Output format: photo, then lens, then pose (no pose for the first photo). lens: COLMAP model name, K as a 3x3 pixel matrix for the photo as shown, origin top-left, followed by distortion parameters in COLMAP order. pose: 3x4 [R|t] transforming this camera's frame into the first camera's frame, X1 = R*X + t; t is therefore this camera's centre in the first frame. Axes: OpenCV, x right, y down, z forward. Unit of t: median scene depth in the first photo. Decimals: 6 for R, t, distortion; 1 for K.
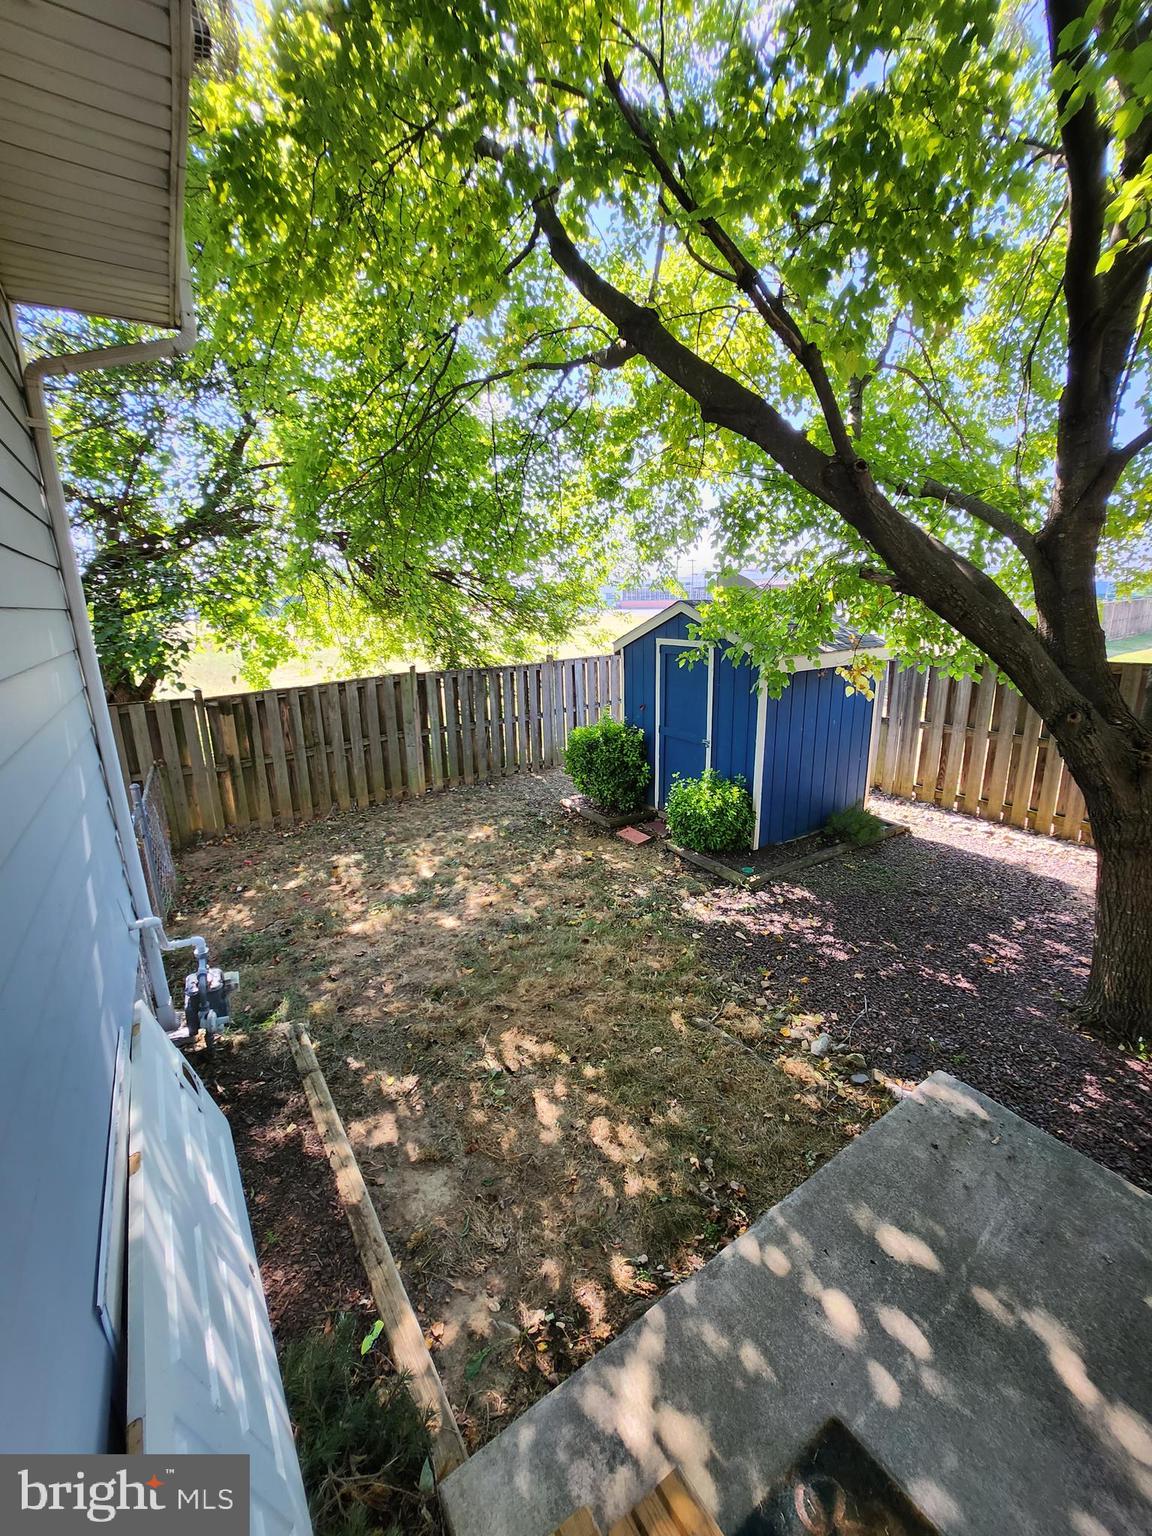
lens RADIAL K [[614.7, 0, 578.1], [0, 614.7, 763.7], [0, 0, 1]] dist [-0.017397, -0.000777]
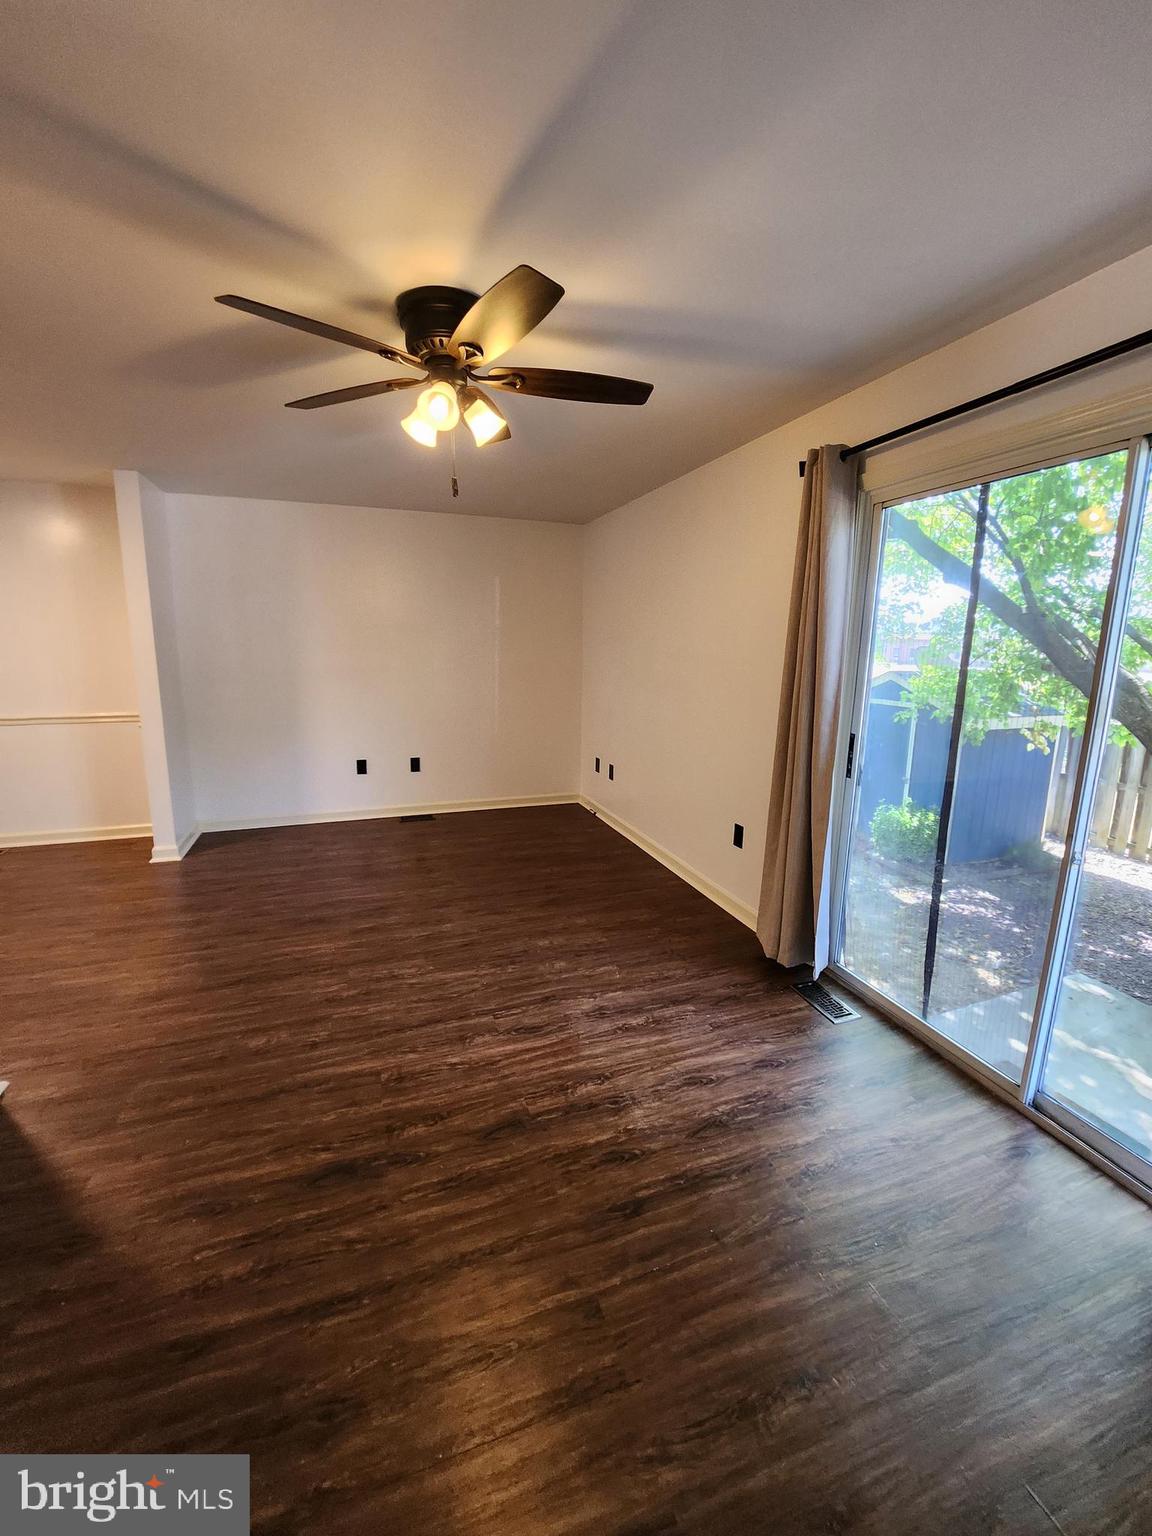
lens RADIAL K [[611.9, 0, 577.9], [0, 611.9, 760.0], [0, 0, 1]] dist [-0.017893, -0.001747]
pose [[0.971685, 0.075808, -0.223789, -0.204262], [-0.092536, 0.993571, -0.065216, 0.081524], [0.217406, 0.084078, 0.972453, -0.464143]]
